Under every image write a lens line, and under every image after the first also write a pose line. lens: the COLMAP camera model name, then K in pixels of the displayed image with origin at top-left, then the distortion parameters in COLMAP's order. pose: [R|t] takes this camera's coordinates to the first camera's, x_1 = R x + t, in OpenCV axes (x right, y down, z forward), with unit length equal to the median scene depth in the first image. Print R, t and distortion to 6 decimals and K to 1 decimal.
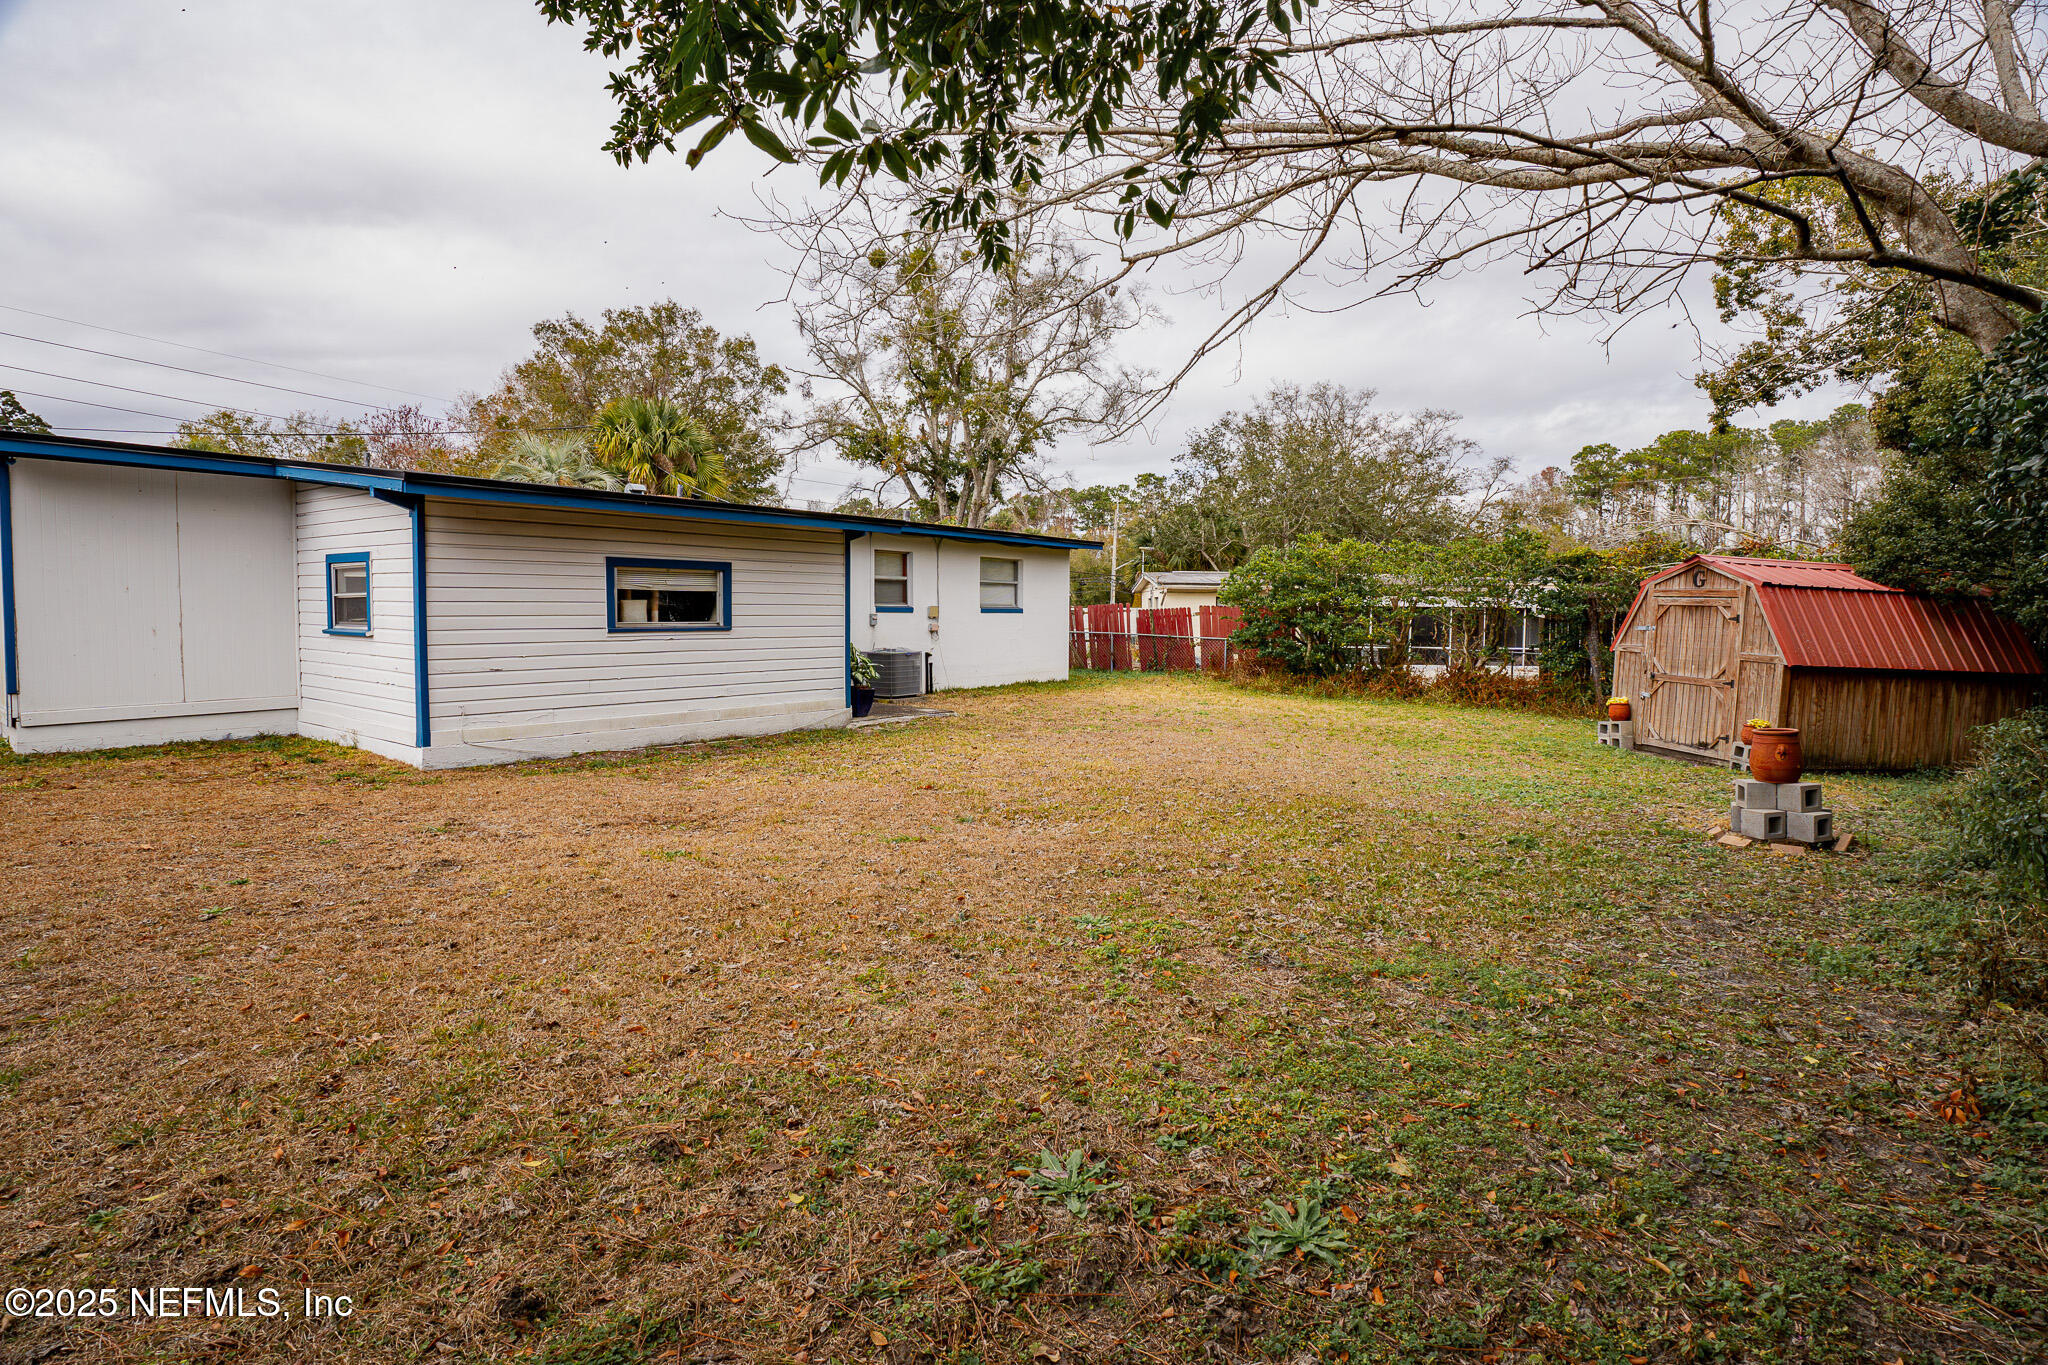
lens RADIAL K [[1038.5, 0, 1026.7], [0, 1038.5, 682.8], [0, 0, 1]] dist [-0.033638, 0.004404]
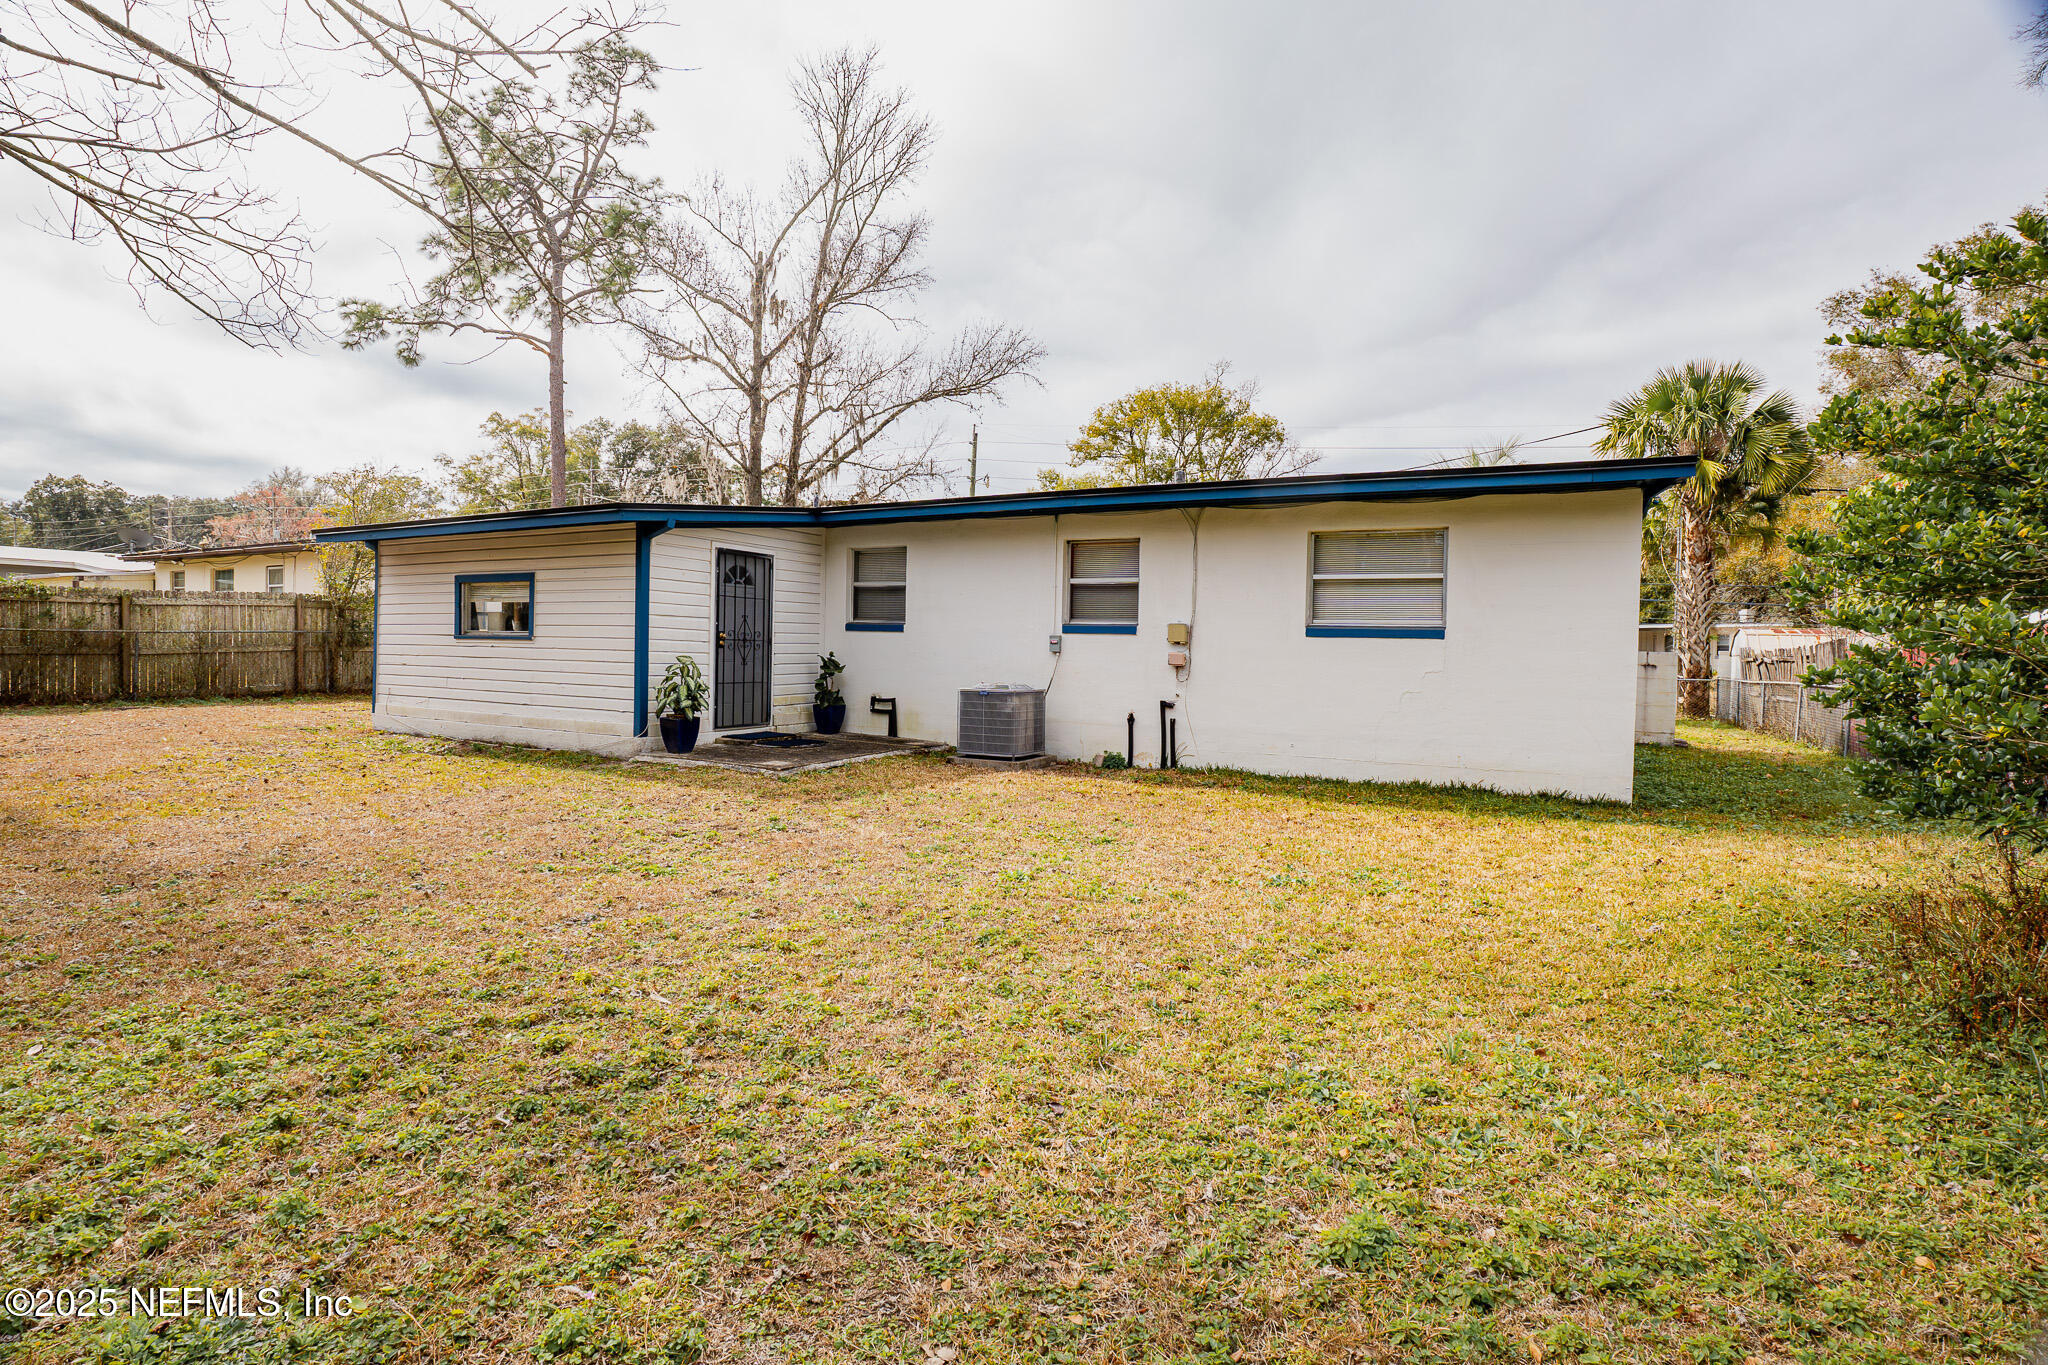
lens RADIAL K [[1038.5, 0, 1023.2], [0, 1038.5, 678.6], [0, 0, 1]] dist [-0.033638, 0.004404]
pose [[0.132772, 0.020353, -0.990938, 0.588437], [-0.088899, 0.996004, 0.008546, -0.048556], [0.987152, 0.086959, 0.134051, 1.016337]]
